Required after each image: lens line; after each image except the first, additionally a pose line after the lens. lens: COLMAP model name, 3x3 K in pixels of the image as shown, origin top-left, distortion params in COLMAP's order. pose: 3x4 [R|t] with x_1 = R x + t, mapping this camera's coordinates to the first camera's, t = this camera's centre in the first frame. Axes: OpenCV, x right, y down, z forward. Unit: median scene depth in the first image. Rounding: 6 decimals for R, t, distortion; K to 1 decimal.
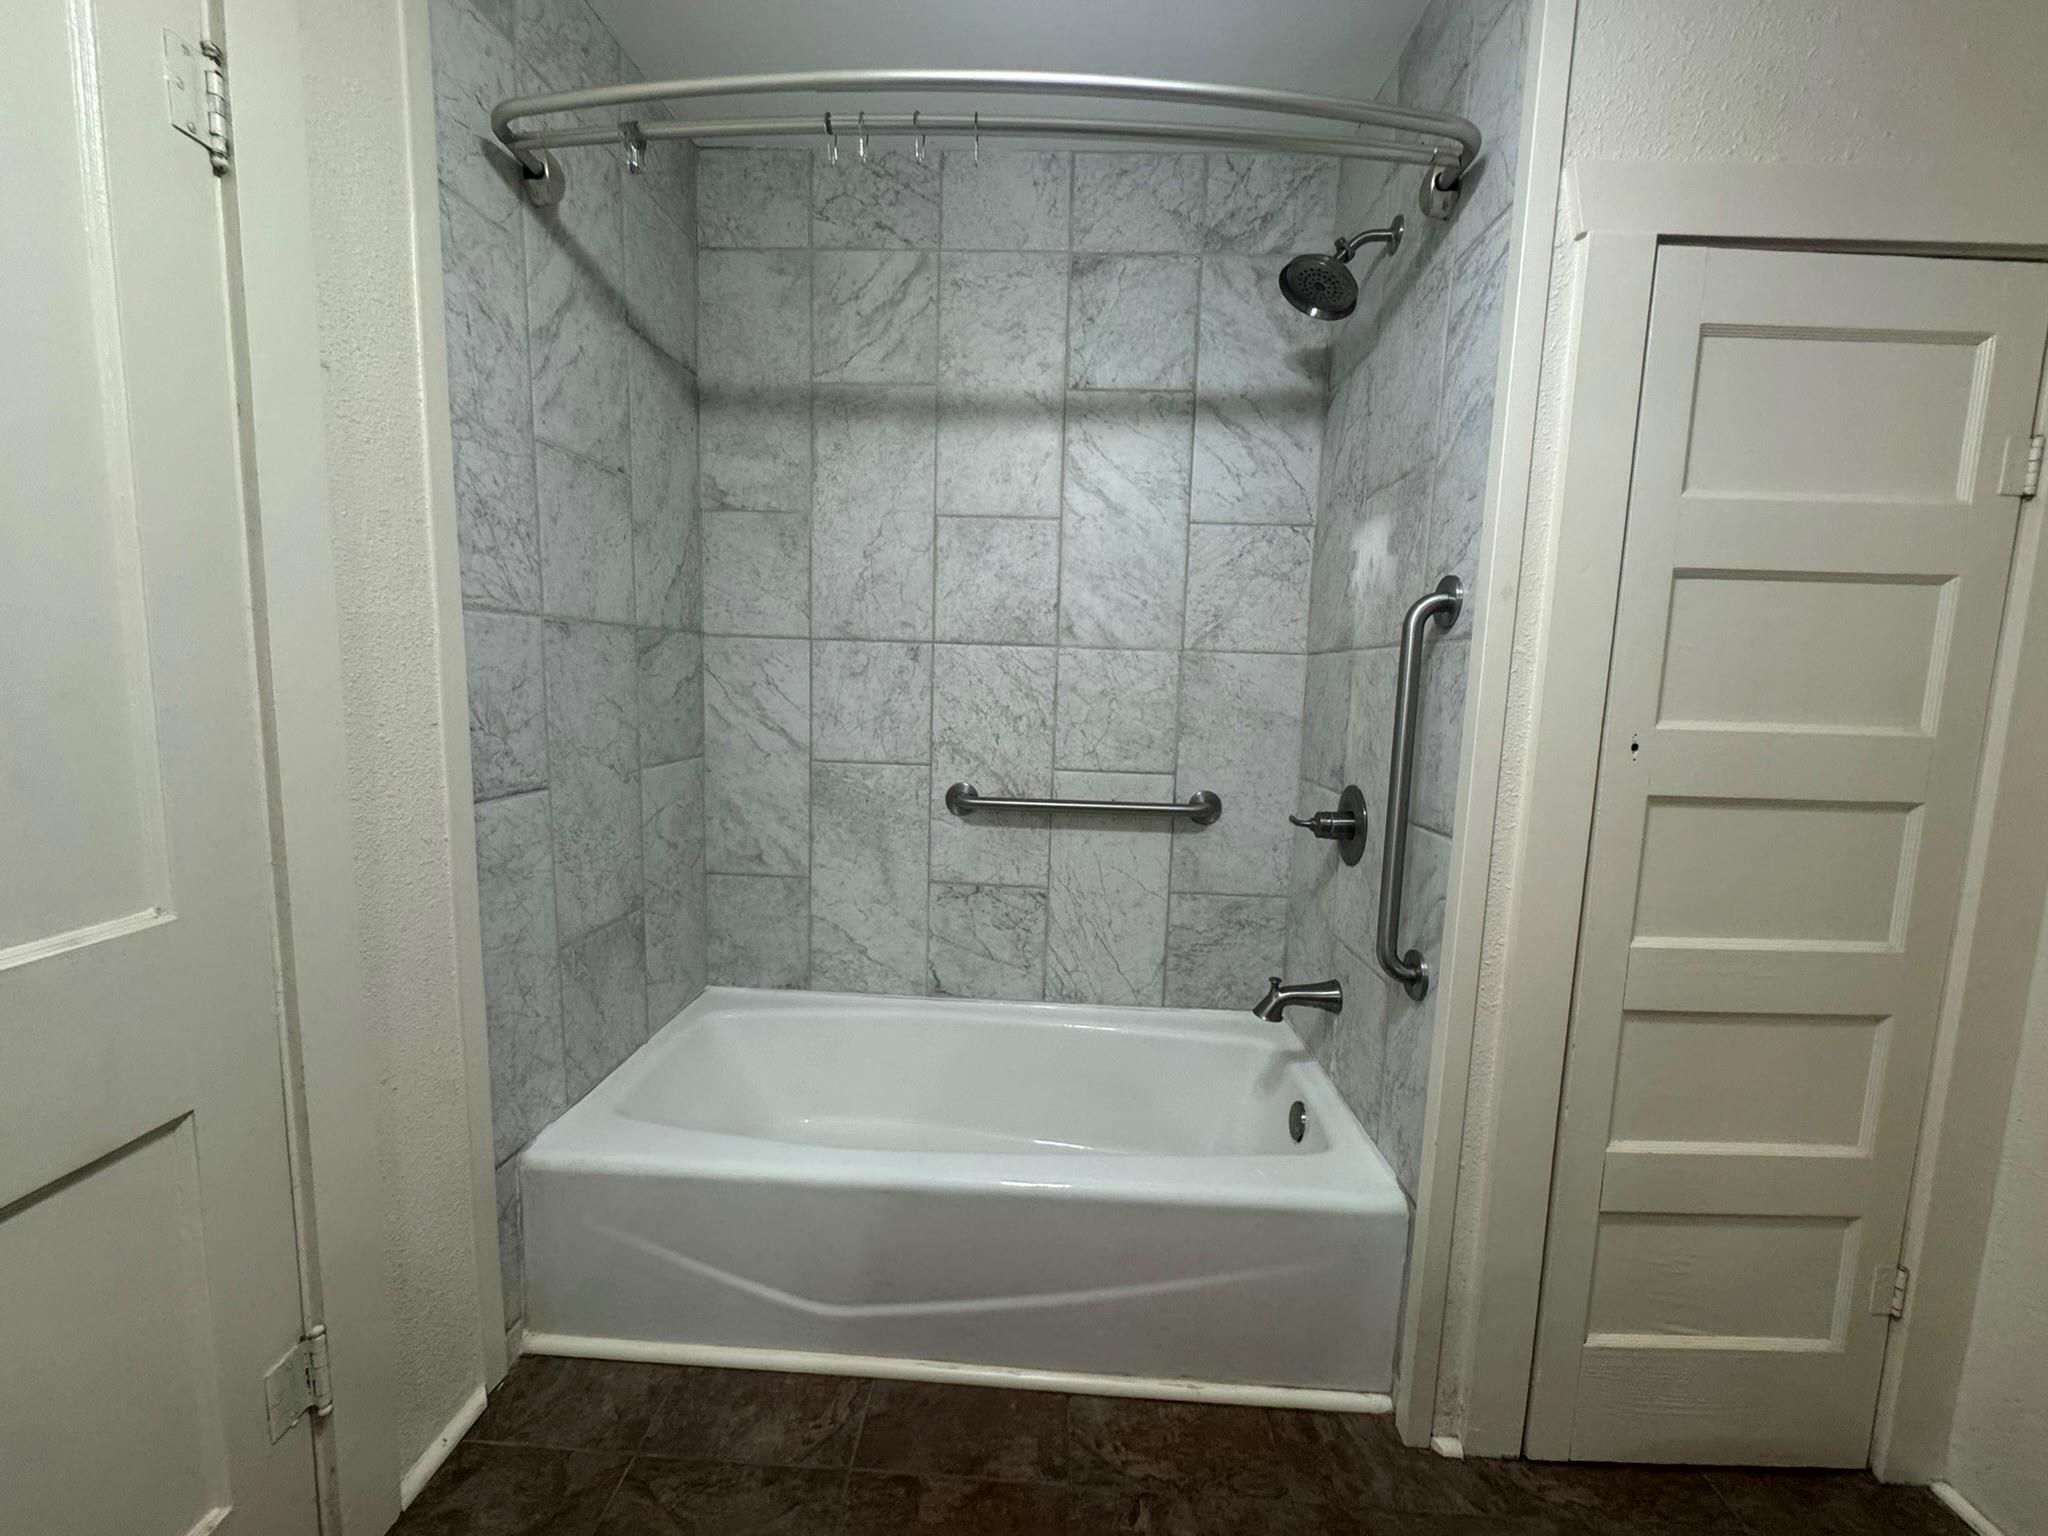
lens RADIAL K [[819.7, 0, 1029.8], [0, 819.7, 770.7], [0, 0, 1]] dist [-0.004337, 0.000400]
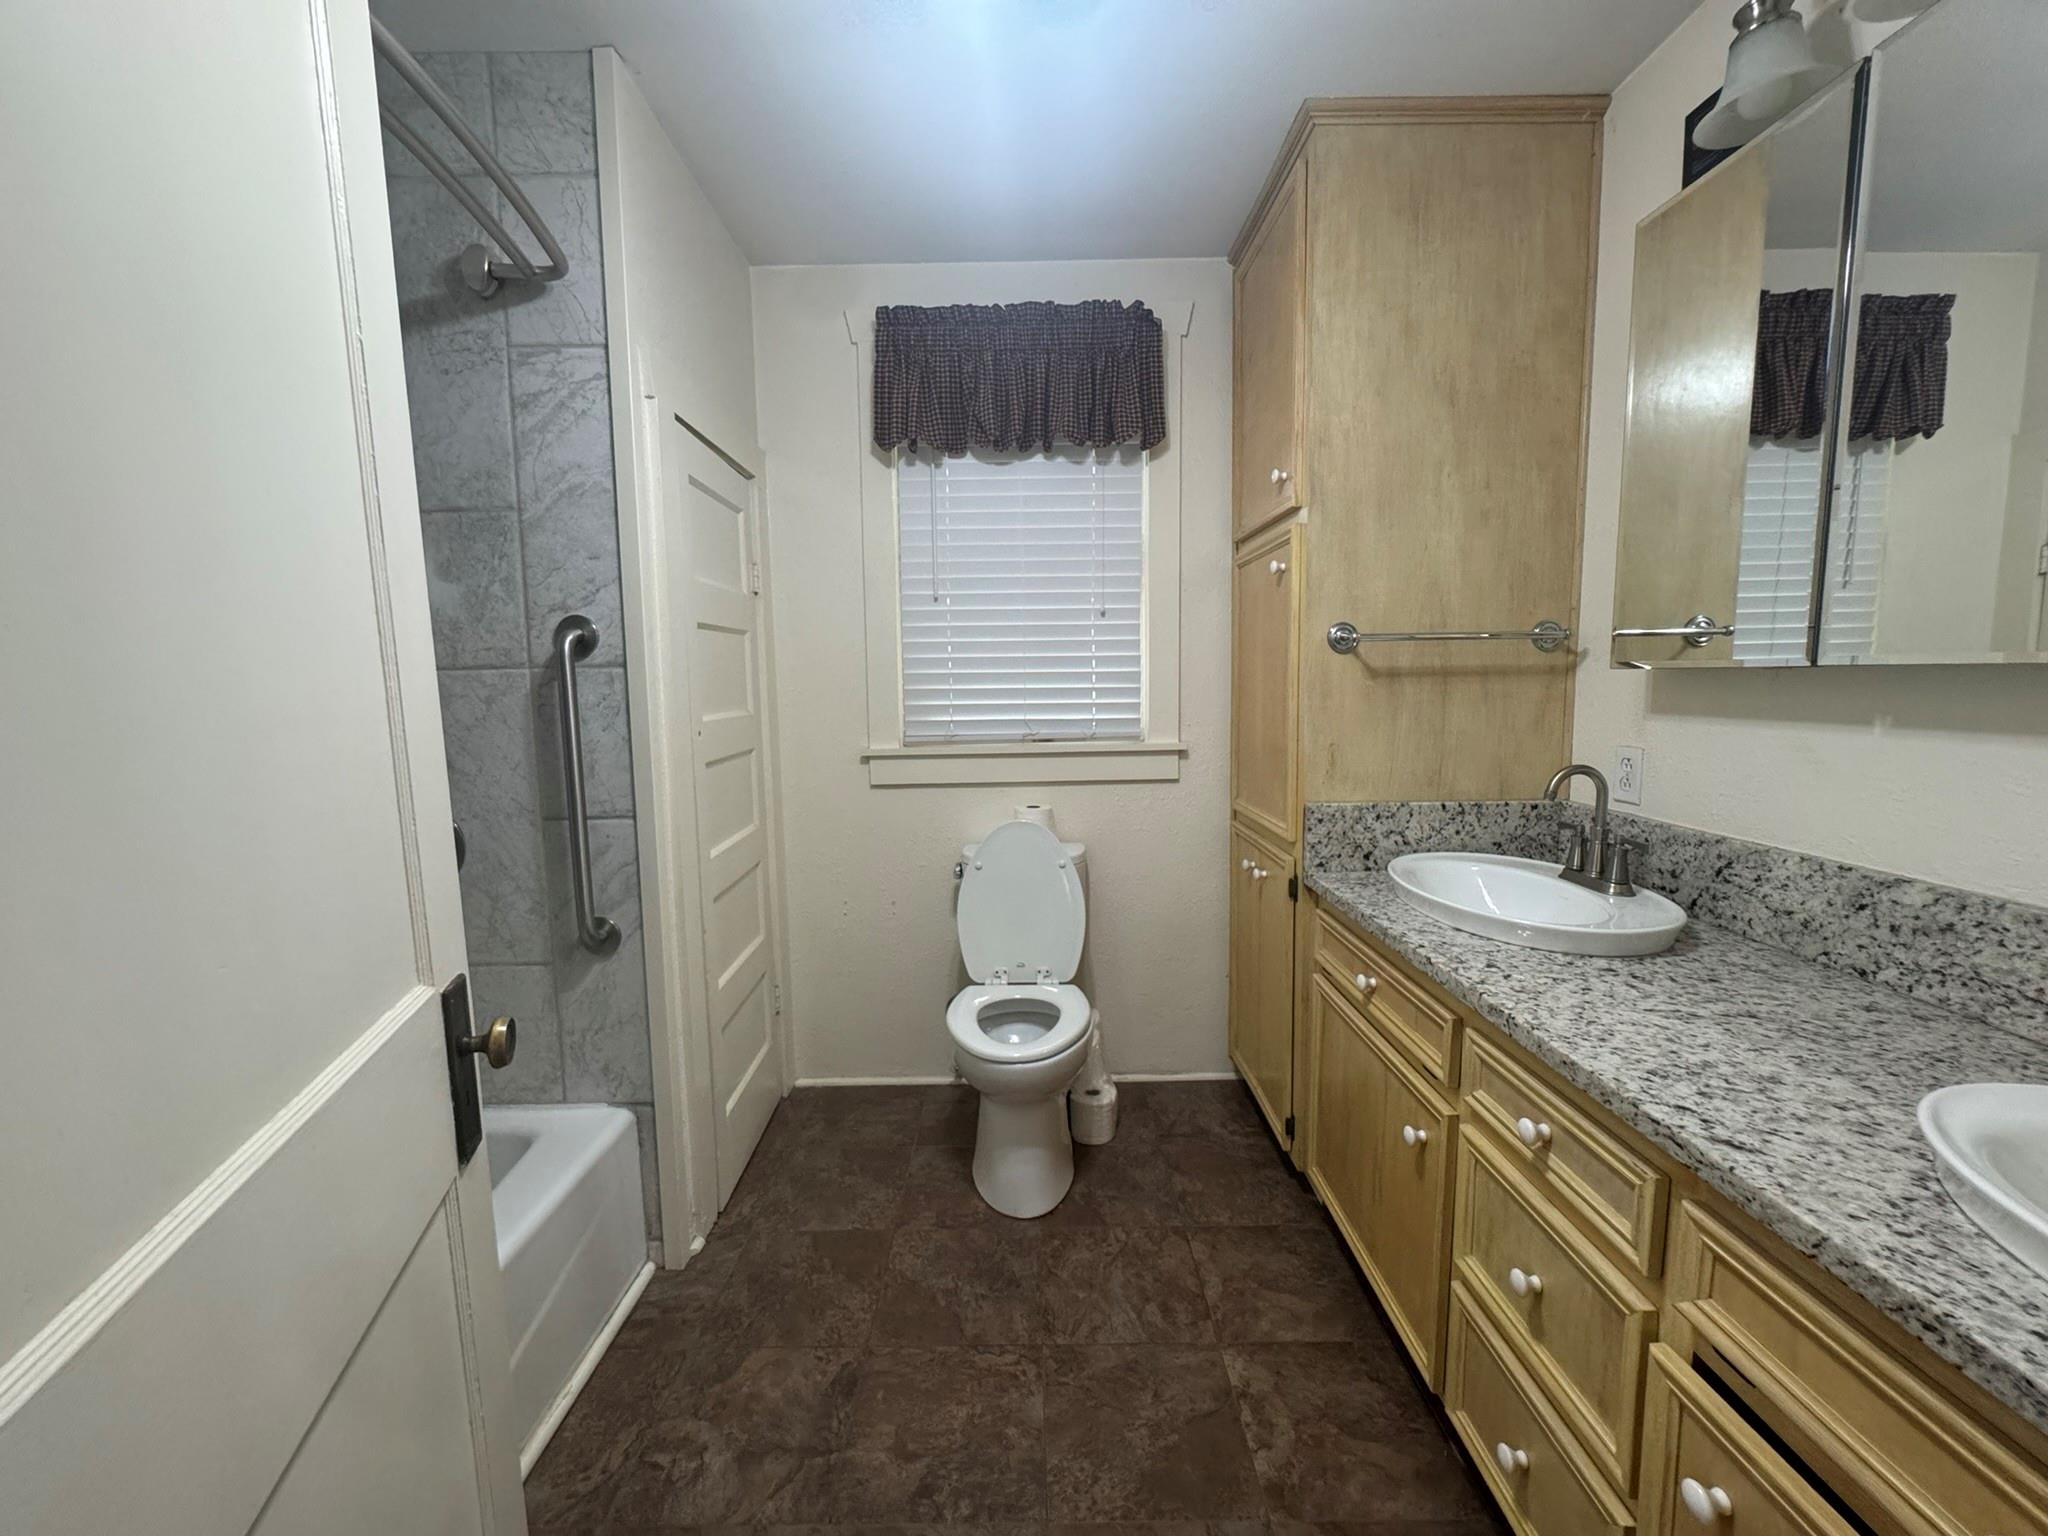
lens RADIAL K [[819.7, 0, 1023.7], [0, 819.7, 769.2], [0, 0, 1]] dist [-0.004337, 0.000400]
pose [[-0.037373, -0.140021, 0.989443, -0.777417], [0.123779, 0.981861, 0.143624, -0.099994], [-0.991606, 0.127840, -0.019363, 0.372699]]
